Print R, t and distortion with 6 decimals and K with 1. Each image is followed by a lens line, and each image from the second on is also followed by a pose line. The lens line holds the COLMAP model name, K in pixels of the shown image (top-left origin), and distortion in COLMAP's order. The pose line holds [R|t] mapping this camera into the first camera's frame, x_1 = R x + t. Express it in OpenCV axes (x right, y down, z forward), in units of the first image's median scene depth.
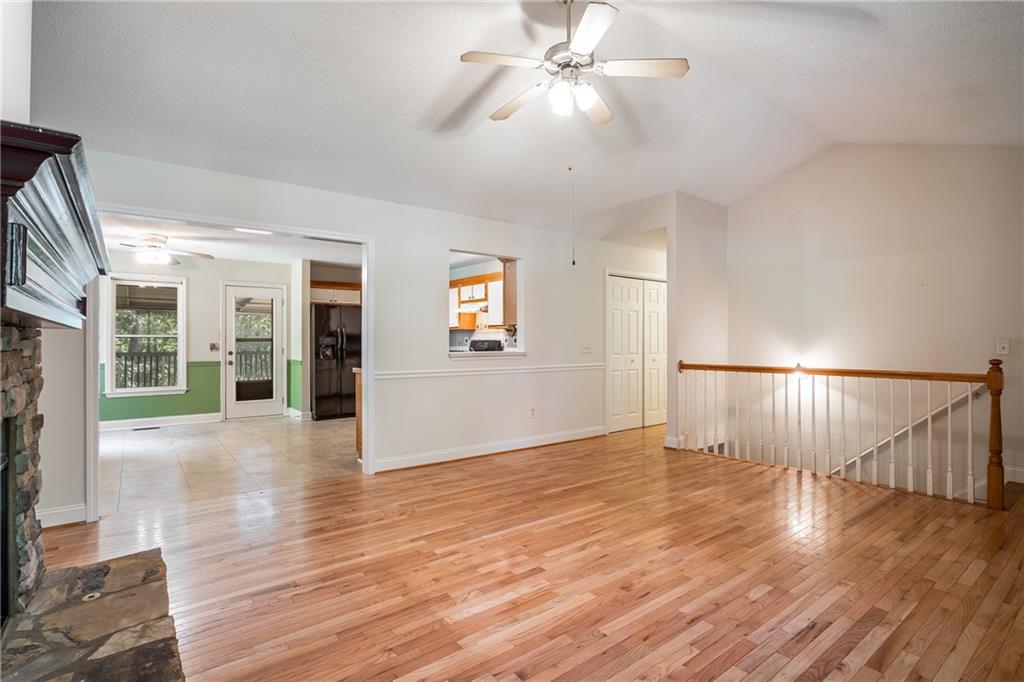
lens RADIAL K [[496.4, 0, 511.6], [0, 496.4, 344.6], [0, 0, 1]] dist [0.000218, 0.000020]
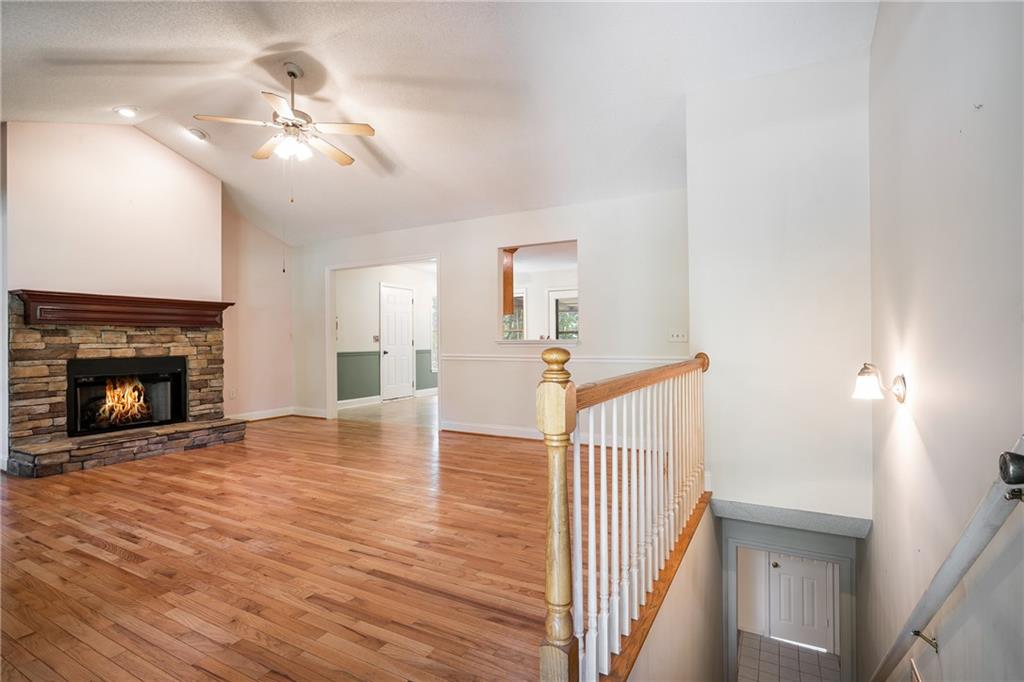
lens RADIAL K [[495.9, 0, 502.2], [0, 495.9, 340.6], [0, 0, 1]] dist [0.003211, 0.001319]
pose [[0.374455, 0.000653, -0.927245, 1.735365], [0.004050, 0.999989, 0.002340, 0.032585], [0.927236, -0.004631, 0.374449, 1.111831]]
